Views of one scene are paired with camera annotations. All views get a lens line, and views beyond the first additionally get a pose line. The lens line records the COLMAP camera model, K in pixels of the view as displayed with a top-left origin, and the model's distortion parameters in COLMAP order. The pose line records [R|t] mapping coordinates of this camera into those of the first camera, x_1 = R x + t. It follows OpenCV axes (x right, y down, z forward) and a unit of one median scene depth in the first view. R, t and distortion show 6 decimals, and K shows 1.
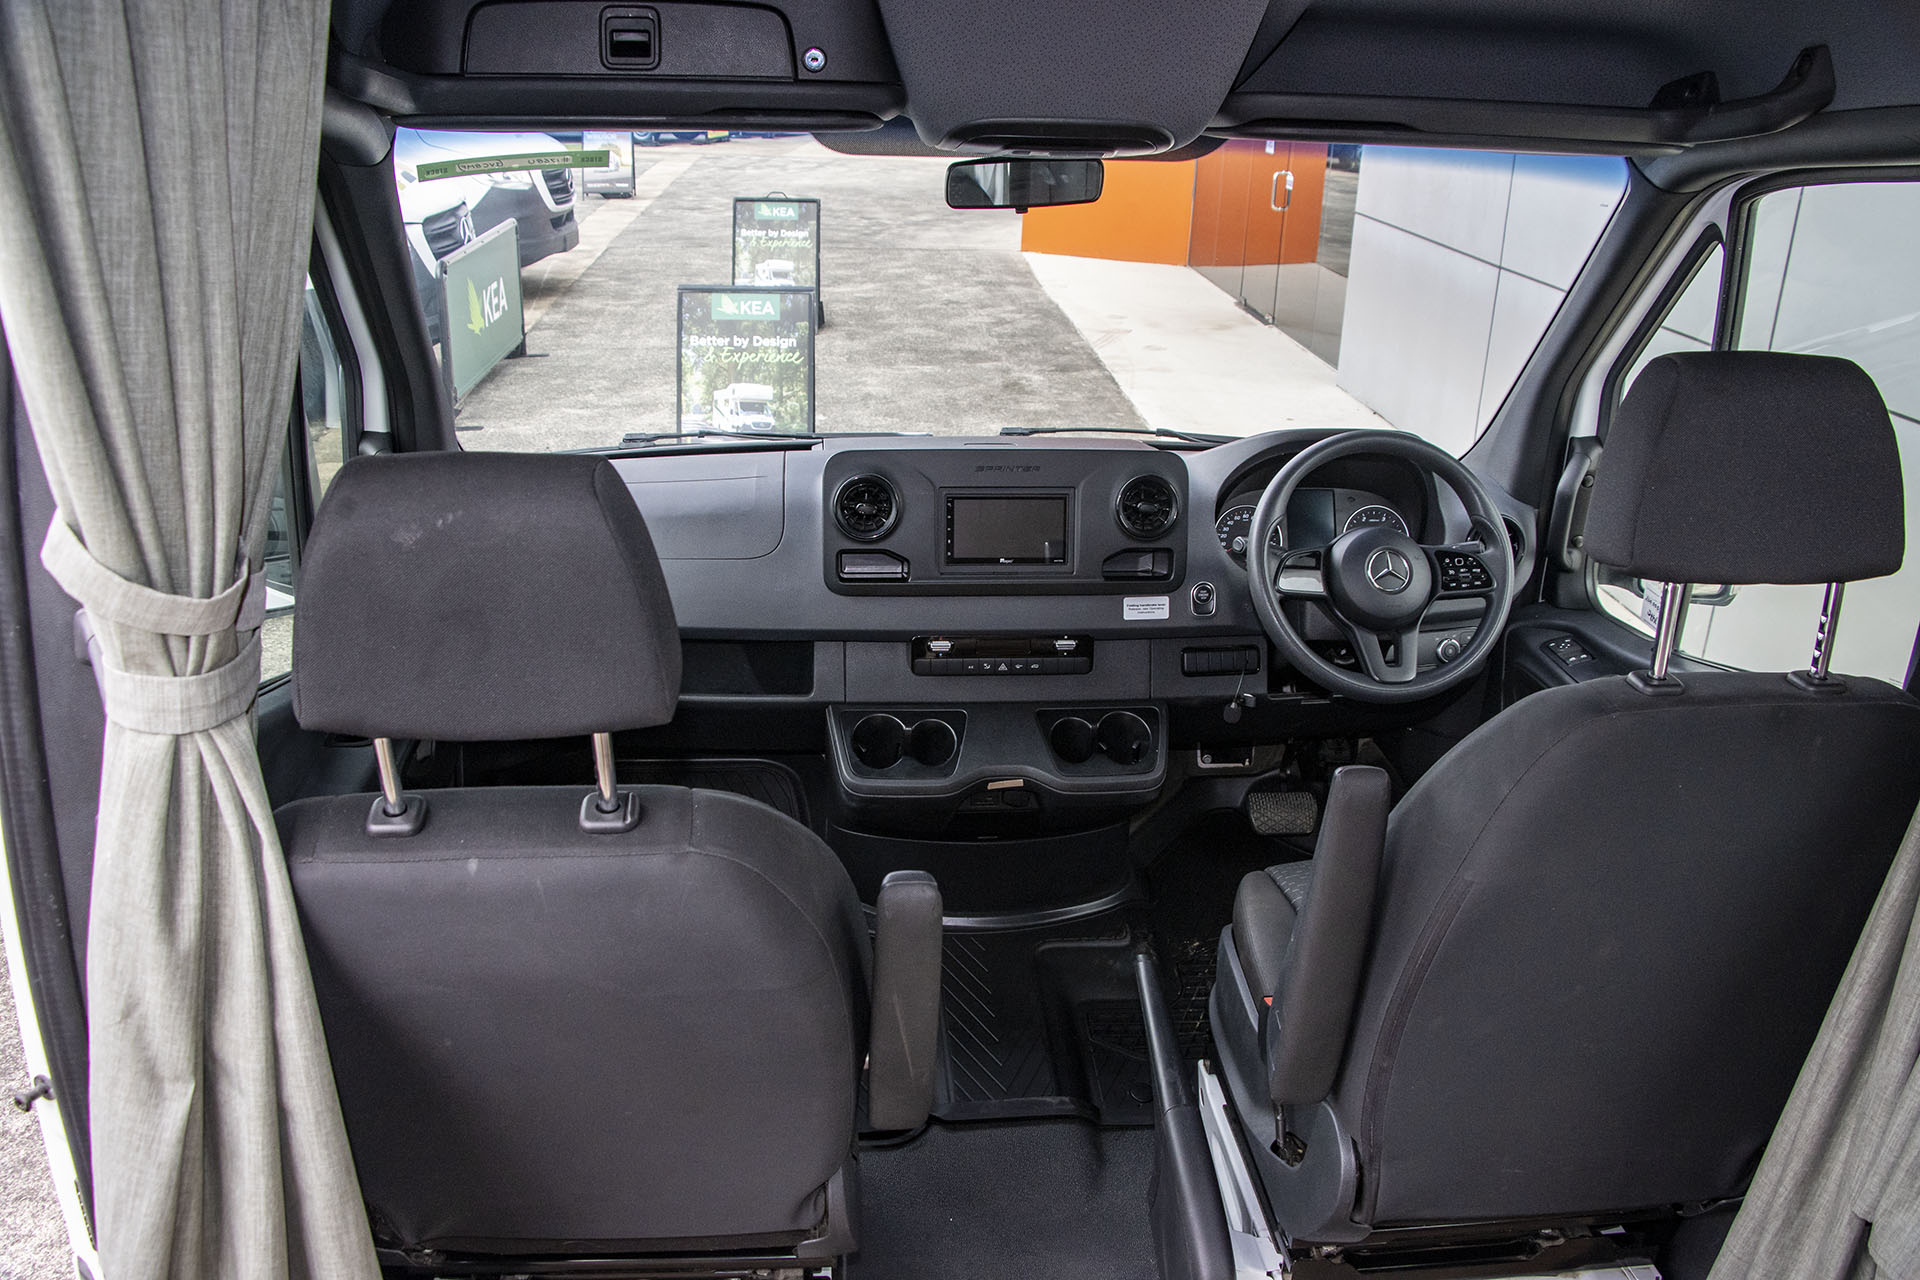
lens RADIAL K [[1644.4, 0, 957.5], [0, 1644.4, 645.1], [0, 0, 1]] dist [-0.136176, 0.077019]
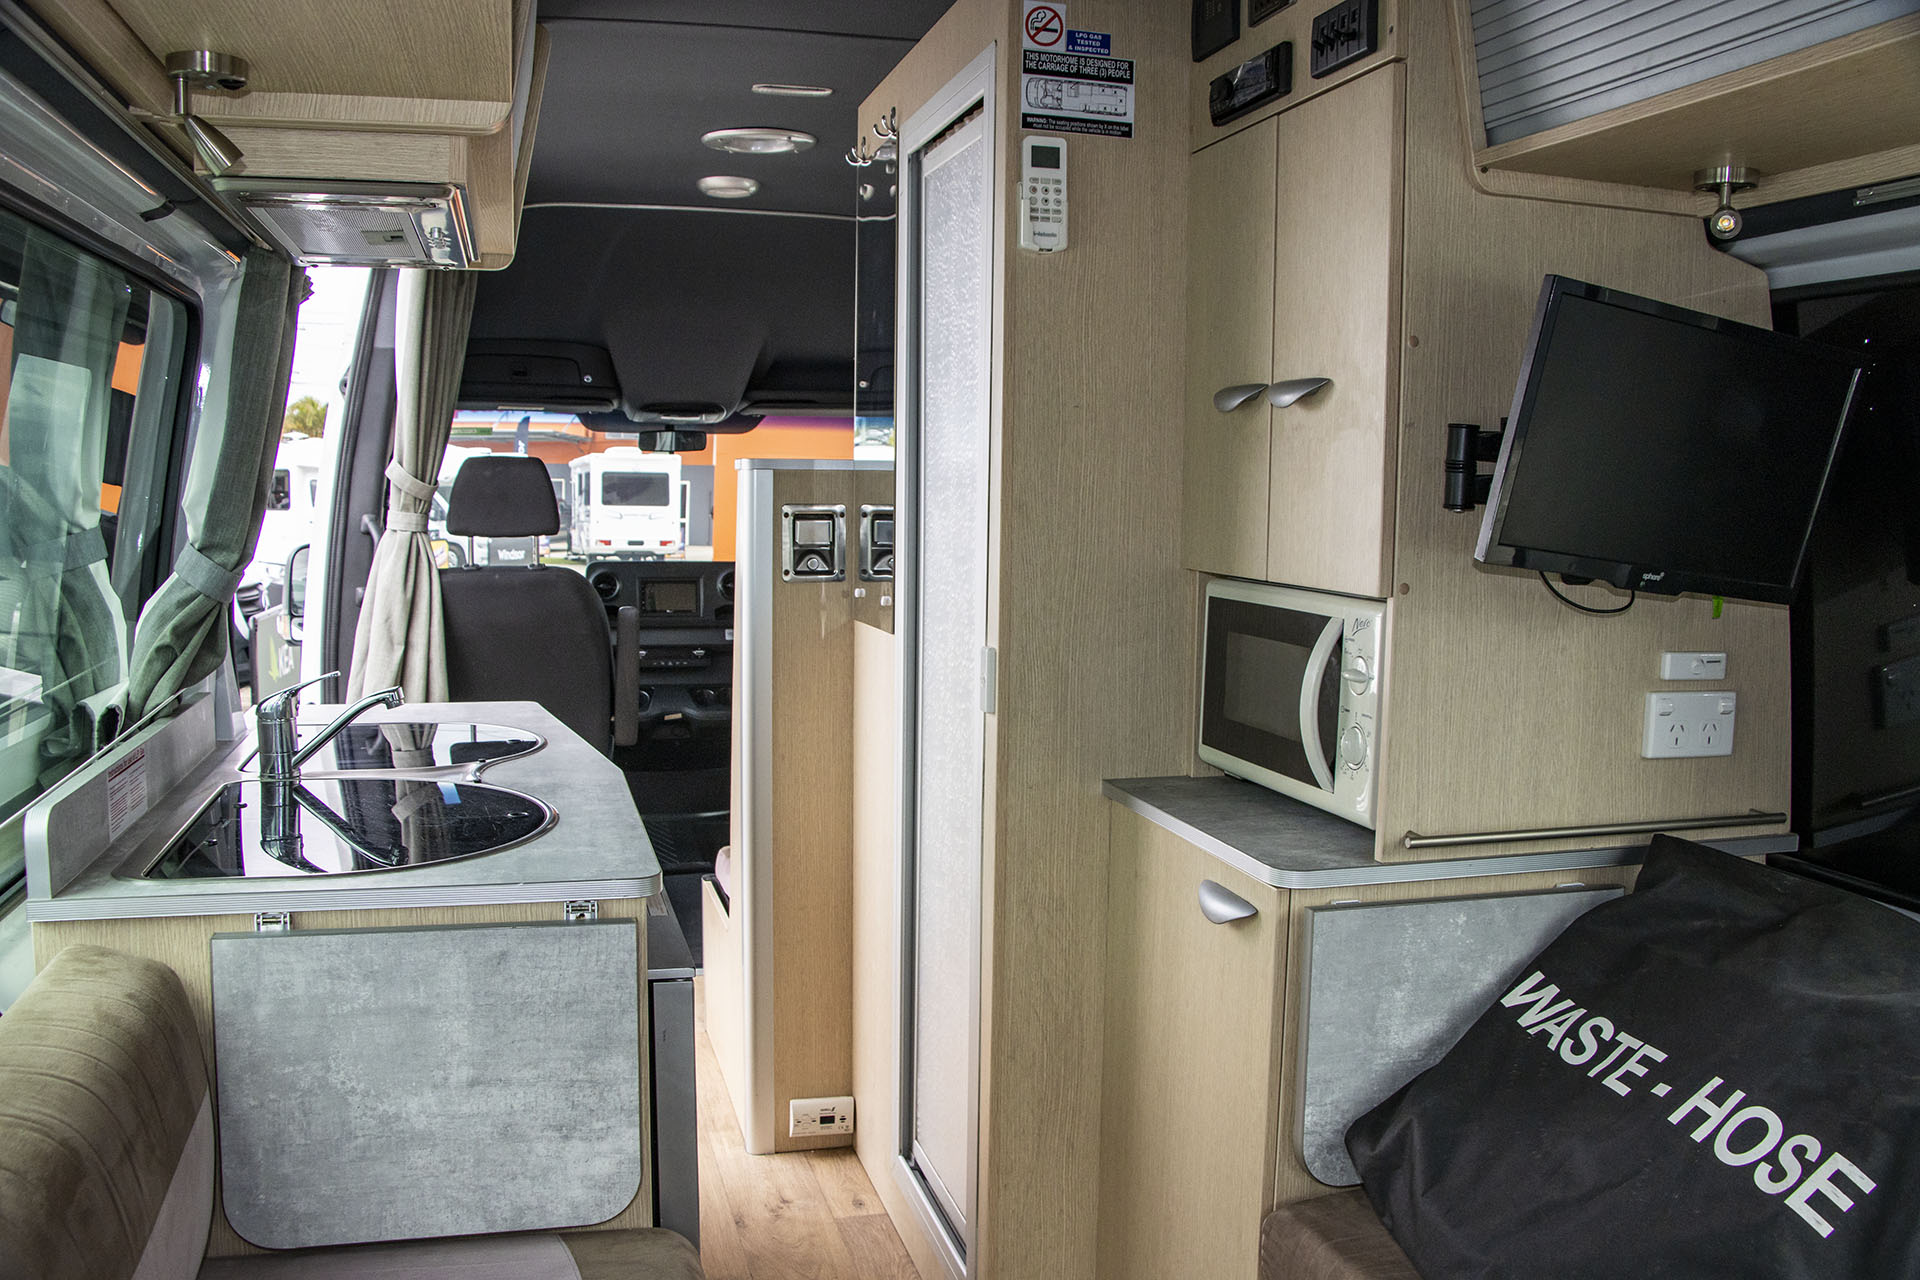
lens RADIAL K [[1644.4, 0, 962.8], [0, 1644.4, 639.2], [0, 0, 1]] dist [-0.136176, 0.077019]
pose [[0.983580, -0.021751, 0.179160, 0.028223], [0.069778, 0.961342, -0.266369, 0.782918], [-0.166440, 0.274497, 0.947074, -1.478113]]
